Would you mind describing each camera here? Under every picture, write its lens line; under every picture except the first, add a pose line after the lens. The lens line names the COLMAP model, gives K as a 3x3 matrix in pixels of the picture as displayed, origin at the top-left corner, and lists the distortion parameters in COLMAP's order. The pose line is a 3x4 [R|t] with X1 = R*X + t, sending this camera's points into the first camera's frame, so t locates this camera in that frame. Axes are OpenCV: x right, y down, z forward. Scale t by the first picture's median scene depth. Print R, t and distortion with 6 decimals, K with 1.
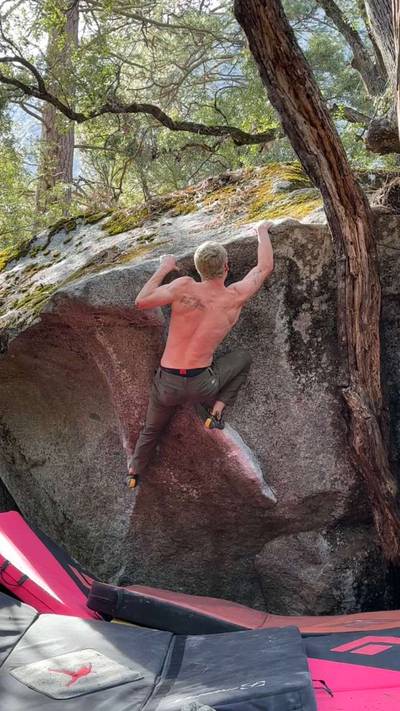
lens RADIAL K [[838.6, 0, 200.0], [0, 838.6, 355.5], [0, 0, 1]] dist [0.166657, 0.021052]
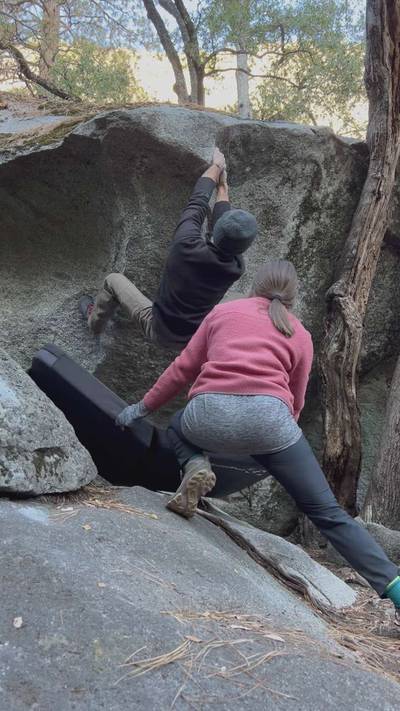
lens RADIAL K [[621.2, 0, 201.6], [0, 621.2, 360.3], [0, 0, 1]] dist [0.094691, -0.157570]
pose [[0.882417, 0.190389, 0.430225, -0.300456], [-0.206733, 0.978357, -0.008933, 0.154412], [-0.422614, -0.081059, 0.902678, 0.326140]]
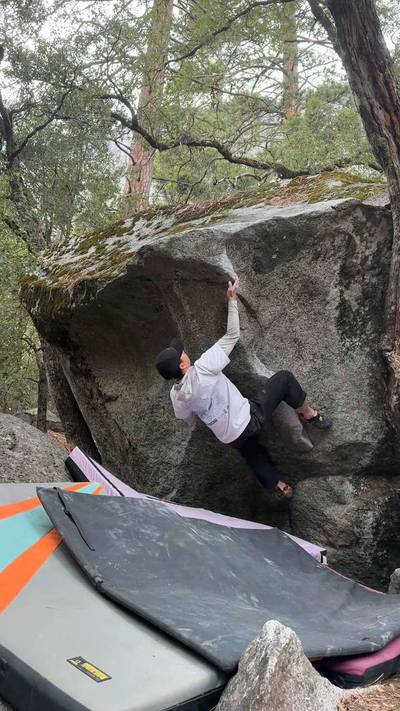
lens RADIAL K [[609.6, 0, 200.0], [0, 609.6, 355.5], [0, 0, 1]] dist [0.183424, -0.313326]
pose [[0.995142, 0.090686, -0.038323, -0.044659], [-0.090379, 0.995860, 0.009678, 0.055595], [0.039042, -0.006168, 0.999219, 0.154316]]
